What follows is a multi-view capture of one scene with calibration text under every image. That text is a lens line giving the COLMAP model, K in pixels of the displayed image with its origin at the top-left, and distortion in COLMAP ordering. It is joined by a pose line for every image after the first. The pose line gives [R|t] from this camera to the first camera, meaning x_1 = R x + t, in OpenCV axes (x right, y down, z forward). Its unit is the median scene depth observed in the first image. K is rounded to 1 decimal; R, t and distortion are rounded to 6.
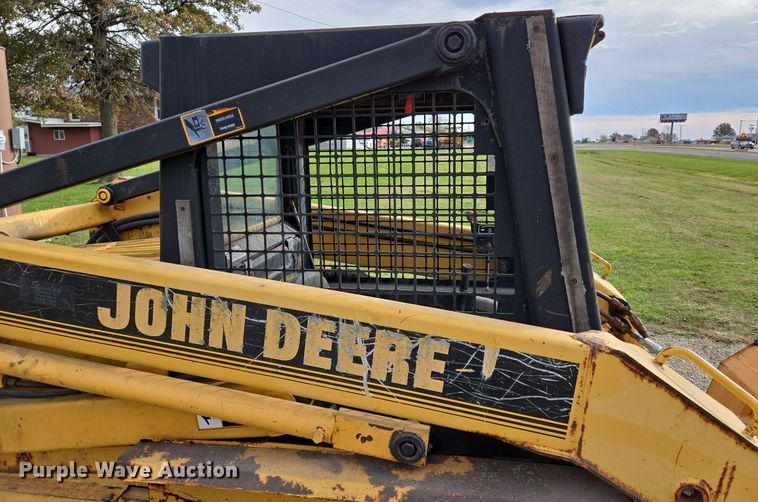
lens RADIAL K [[506.6, 0, 382.1], [0, 506.6, 216.0], [0, 0, 1]] dist [0.079269, -0.064762]
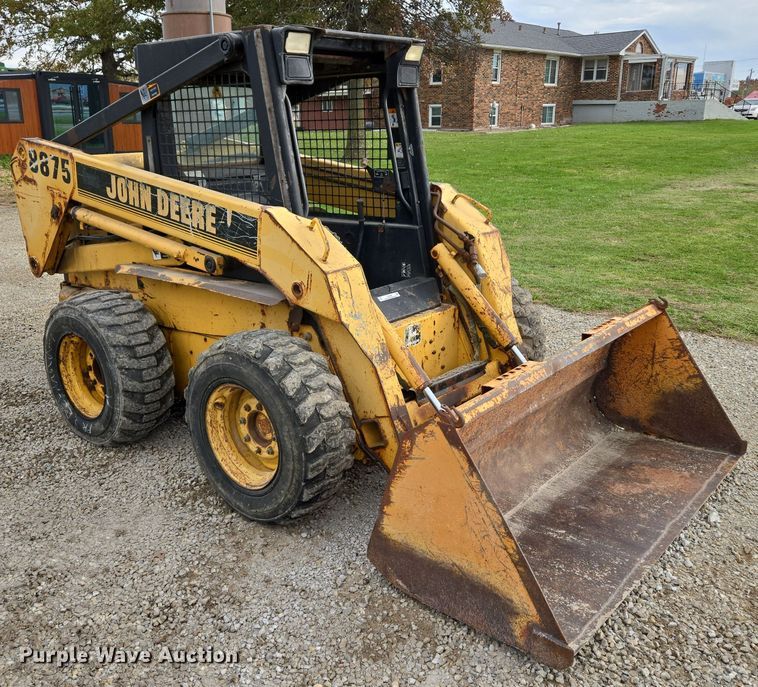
lens RADIAL K [[725.3, 0, 362.3], [0, 725.3, 330.3], [0, 0, 1]] dist [0.059892, -0.020333]
pose [[0.861033, 0.140341, -0.488802, 1.969856], [-0.068623, 0.984441, 0.161764, 0.212084], [0.503898, -0.105741, 0.857266, -1.123814]]
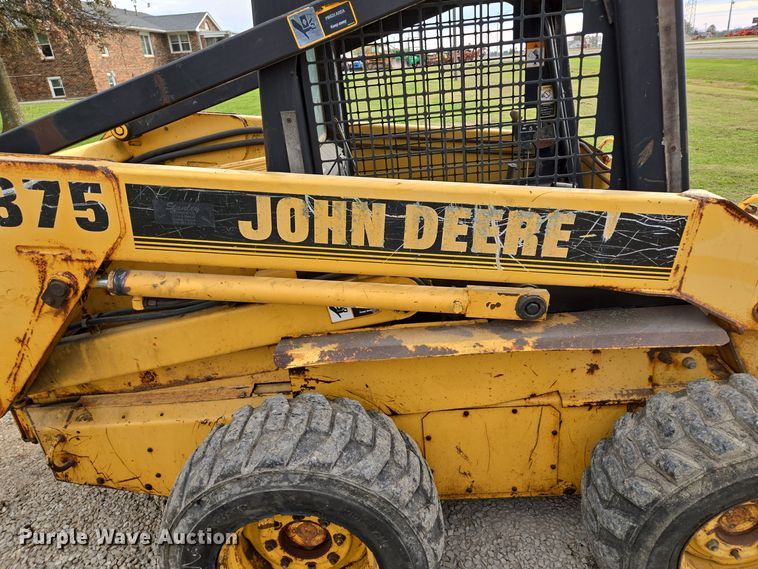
lens RADIAL K [[507.3, 0, 379.8], [0, 507.3, 279.9], [0, 0, 1]] dist [0.076343, -0.058340]
pose [[0.987380, -0.120547, 0.102709, -0.416818], [0.091373, 0.963339, 0.252247, 0.059132], [-0.129351, -0.239679, 0.962197, -0.078484]]
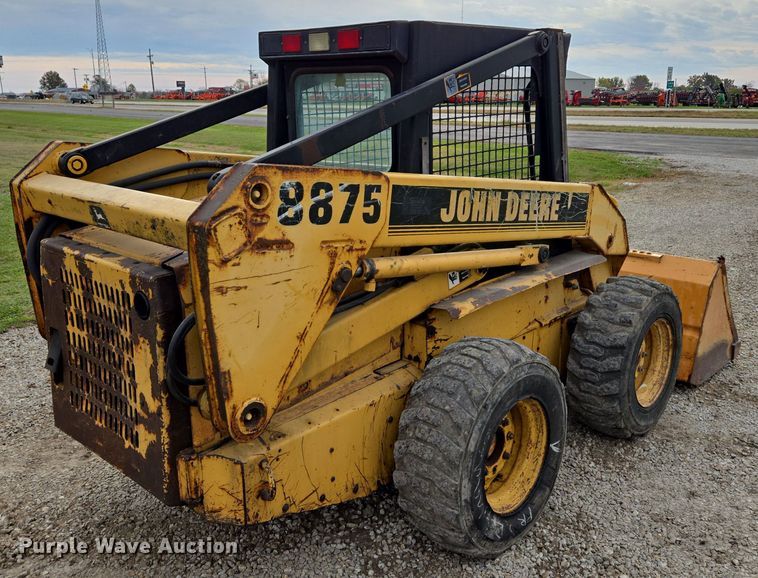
lens RADIAL K [[718.8, 0, 379.7], [0, 718.8, 250.3], [0, 0, 1]] dist [0.068228, -0.010712]
pose [[0.548522, -0.179041, 0.816742, -2.549998], [0.125459, 0.983371, 0.131310, -0.000817], [-0.826670, 0.030442, 0.561862, -0.018480]]
